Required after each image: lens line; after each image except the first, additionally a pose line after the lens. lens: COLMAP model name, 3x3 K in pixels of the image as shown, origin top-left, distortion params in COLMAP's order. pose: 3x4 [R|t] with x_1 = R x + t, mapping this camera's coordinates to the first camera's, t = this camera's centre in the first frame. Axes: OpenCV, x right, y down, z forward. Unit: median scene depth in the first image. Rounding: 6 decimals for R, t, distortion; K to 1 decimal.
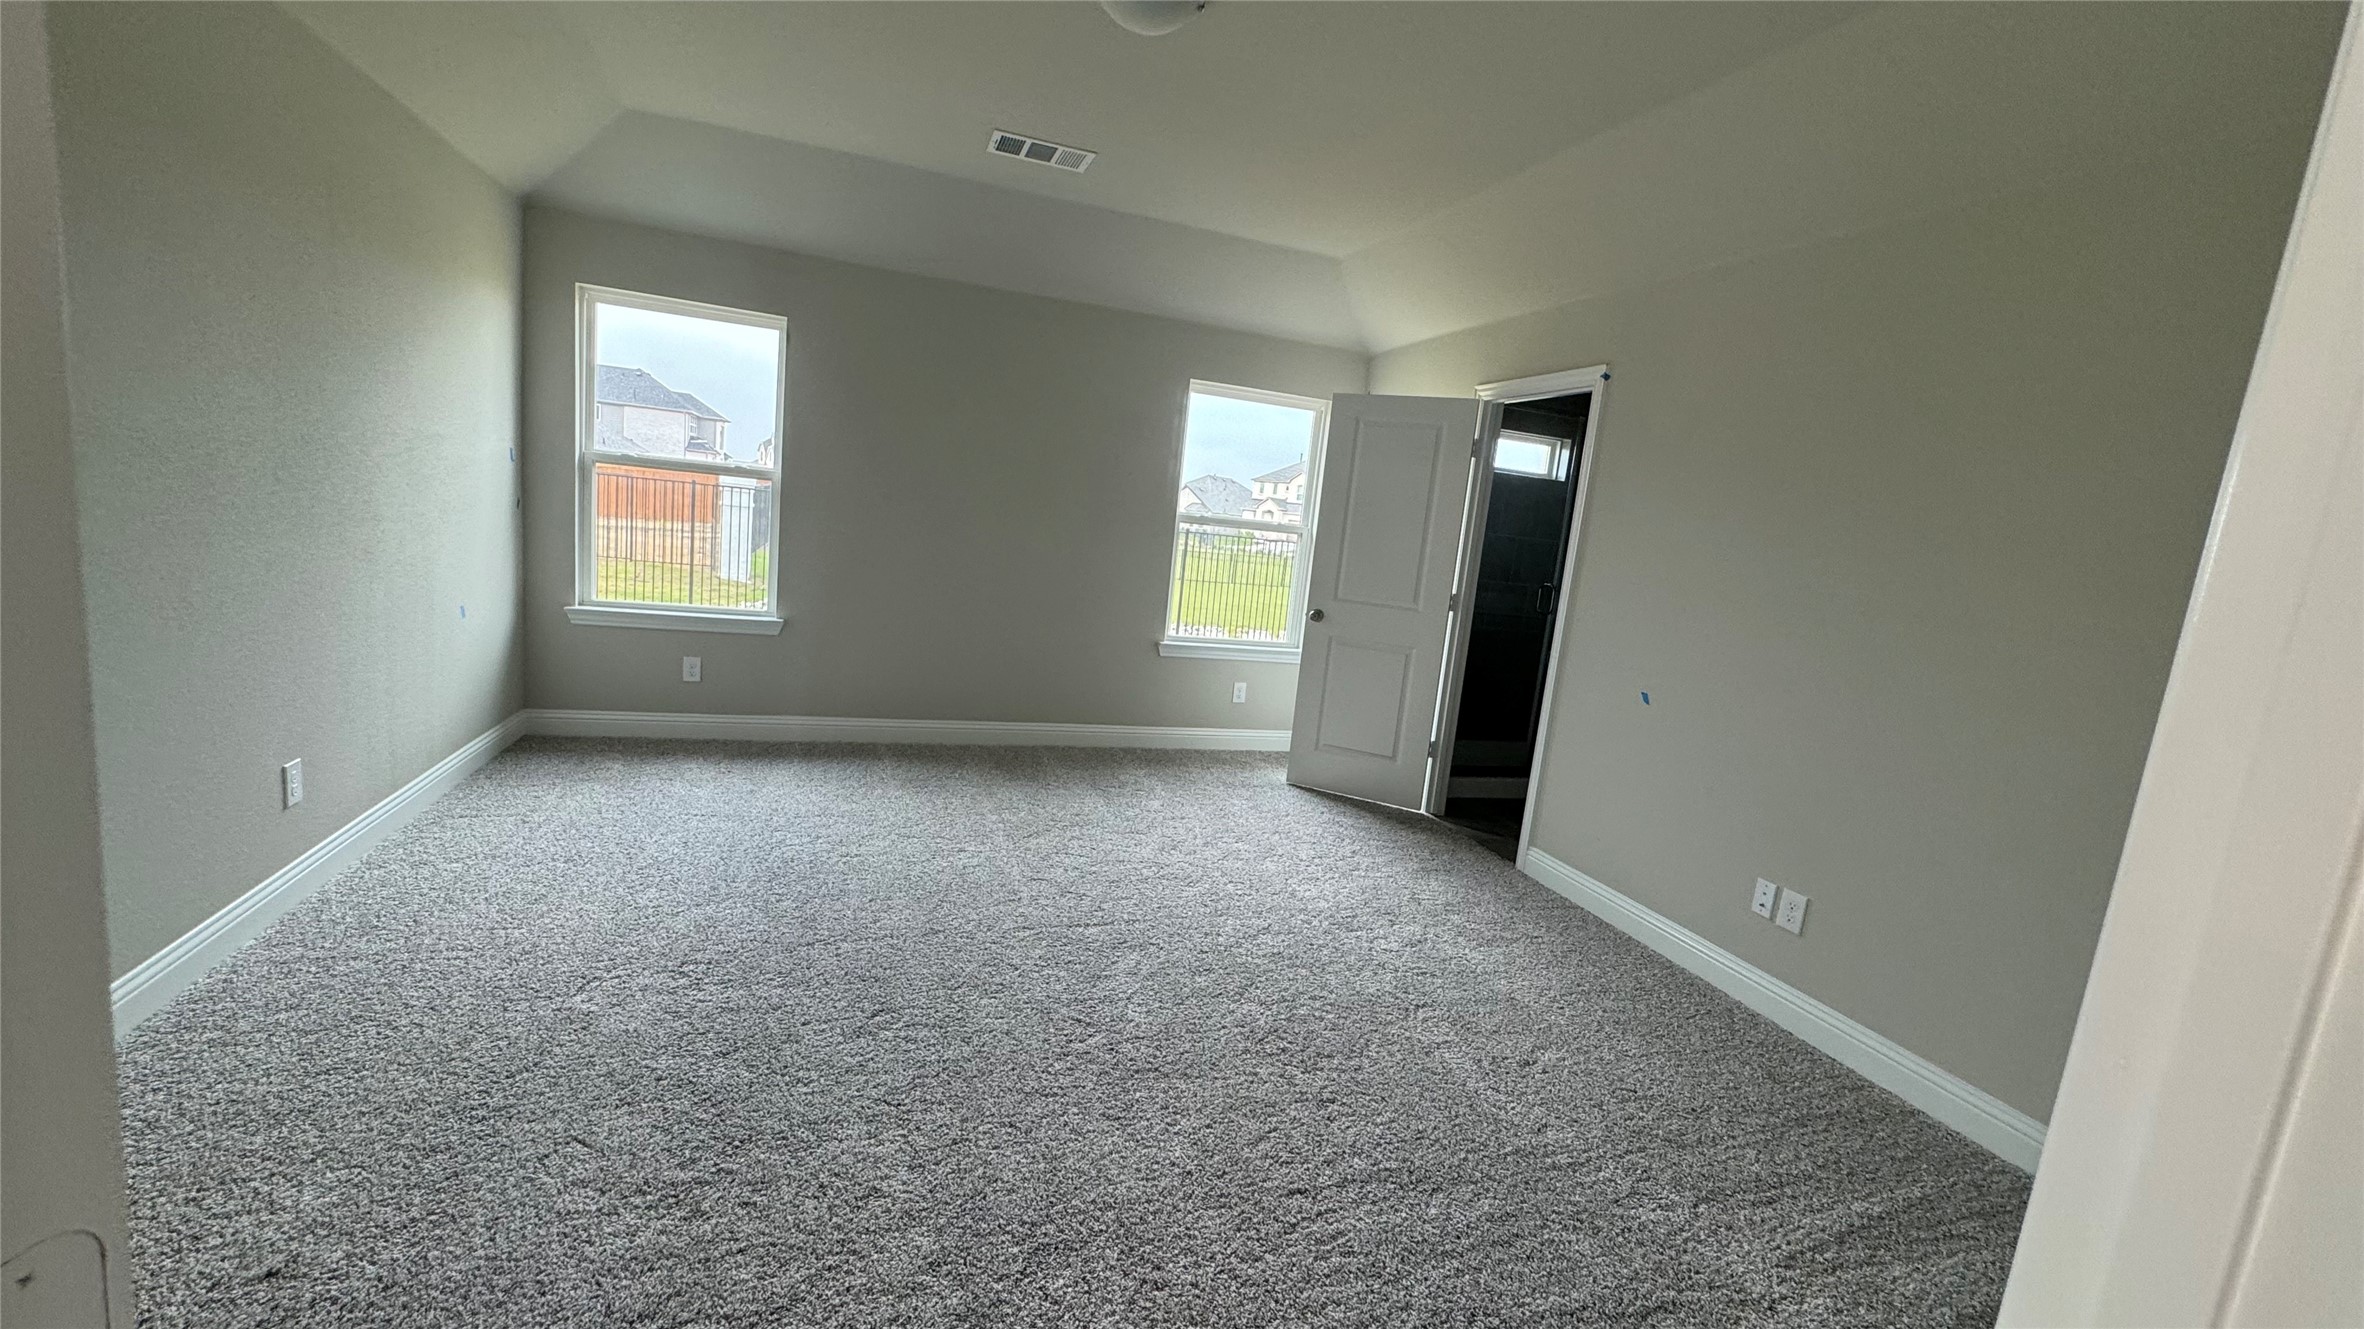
lens RADIAL K [[941.2, 0, 1181.7], [0, 941.2, 658.3], [0, 0, 1]] dist [-0.002970, 0.000958]
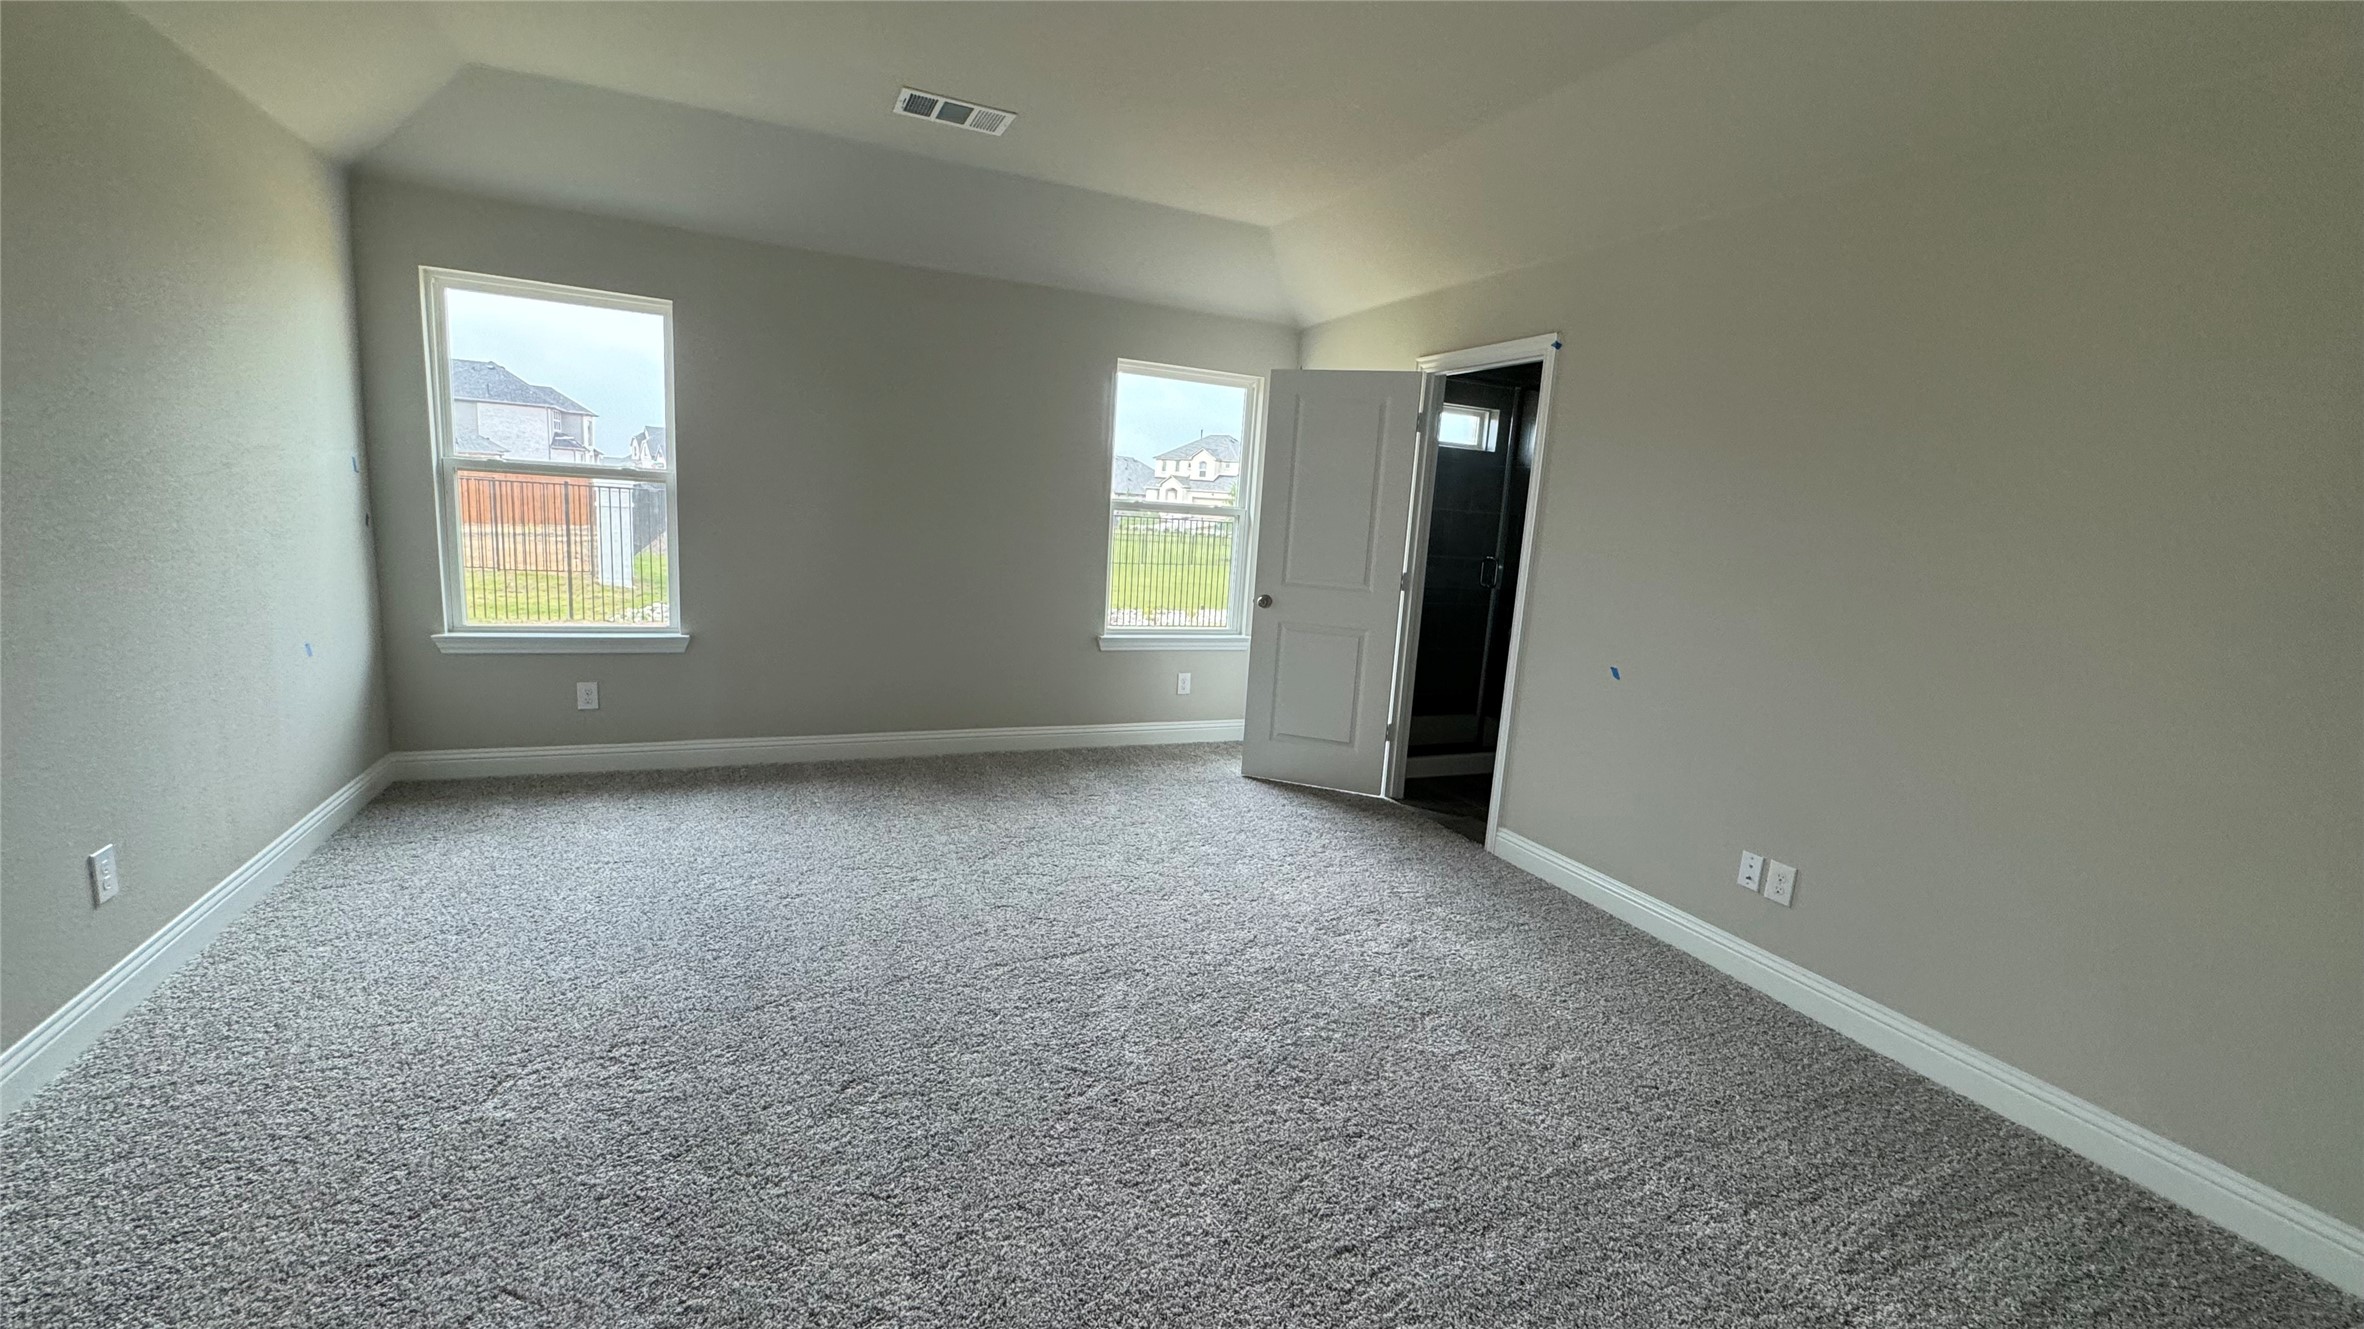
lens RADIAL K [[941.2, 0, 1181.7], [0, 941.2, 658.3], [0, 0, 1]] dist [-0.002970, 0.000958]
pose [[0.994013, -0.055184, 0.094306, -0.062154], [0.053122, 0.998294, 0.024246, -0.026415], [-0.095483, -0.019091, 0.995248, 0.080579]]
